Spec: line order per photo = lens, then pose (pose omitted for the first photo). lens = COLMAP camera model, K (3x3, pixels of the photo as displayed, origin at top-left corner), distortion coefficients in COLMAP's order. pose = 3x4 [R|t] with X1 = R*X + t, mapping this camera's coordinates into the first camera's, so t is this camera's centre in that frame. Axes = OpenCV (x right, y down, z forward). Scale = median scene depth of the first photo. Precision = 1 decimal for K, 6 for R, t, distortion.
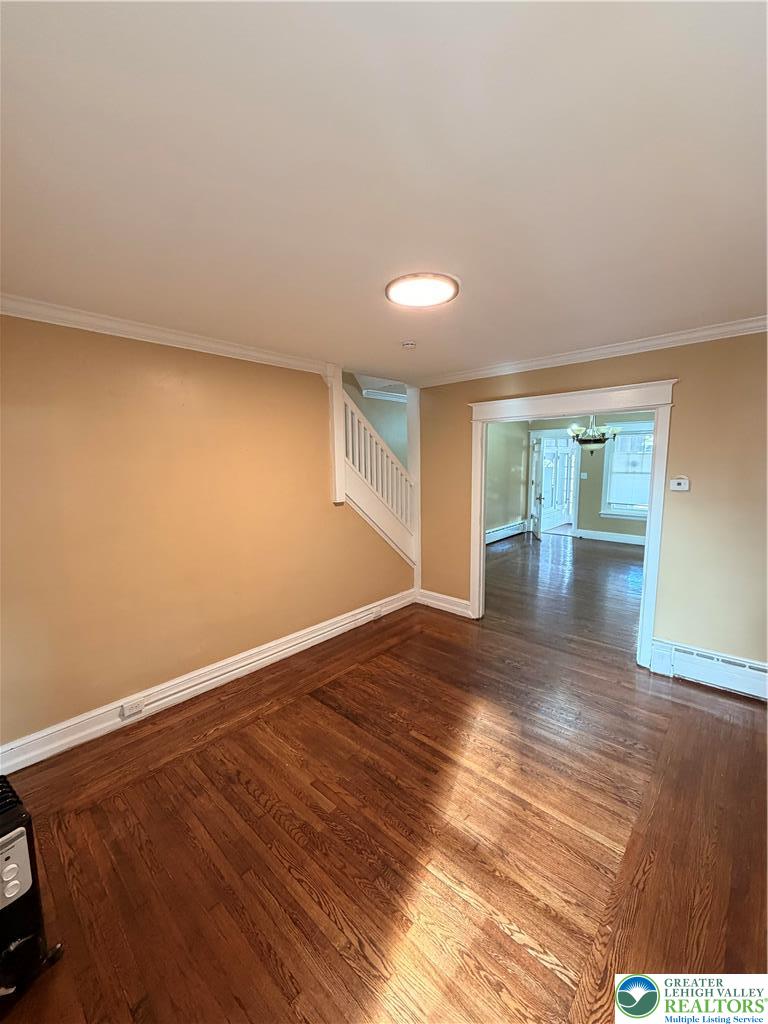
lens RADIAL K [[407.0, 0, 384.3], [0, 407.0, 509.3], [0, 0, 1]] dist [0.003901, -0.000457]
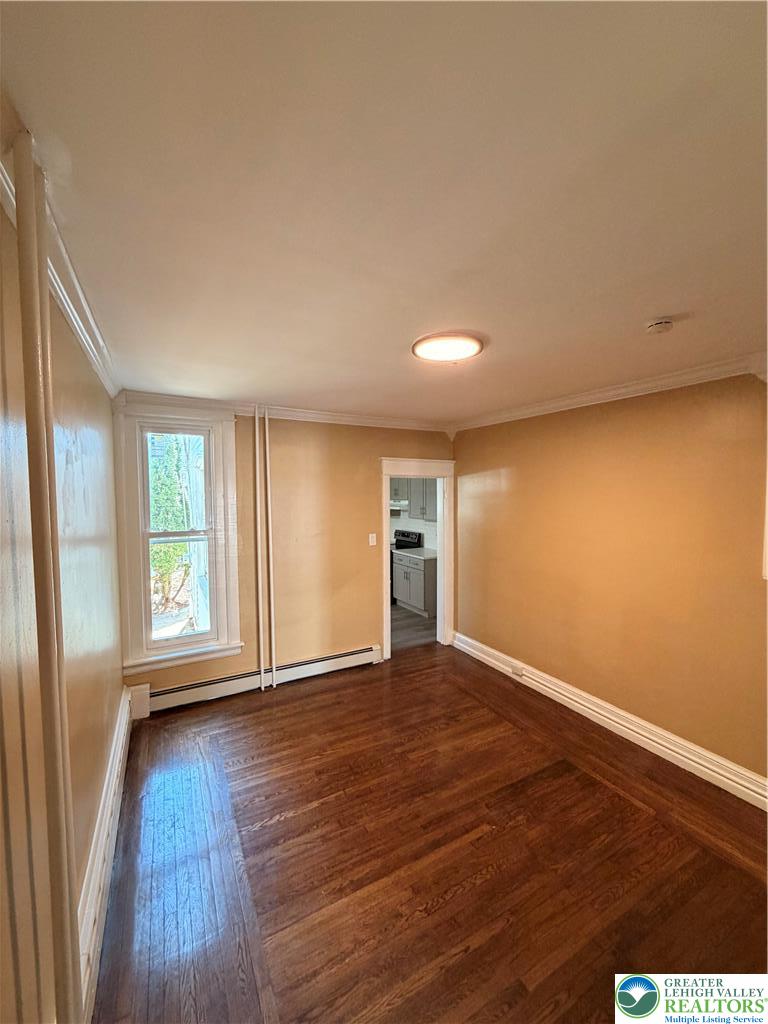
lens RADIAL K [[407.0, 0, 385.4], [0, 407.0, 512.6], [0, 0, 1]] dist [0.003901, -0.000457]
pose [[-0.318535, 0.062386, -0.945856, 0.950566], [-0.108692, 0.988847, 0.101826, -0.176647], [0.941659, 0.135242, -0.308202, 1.023369]]
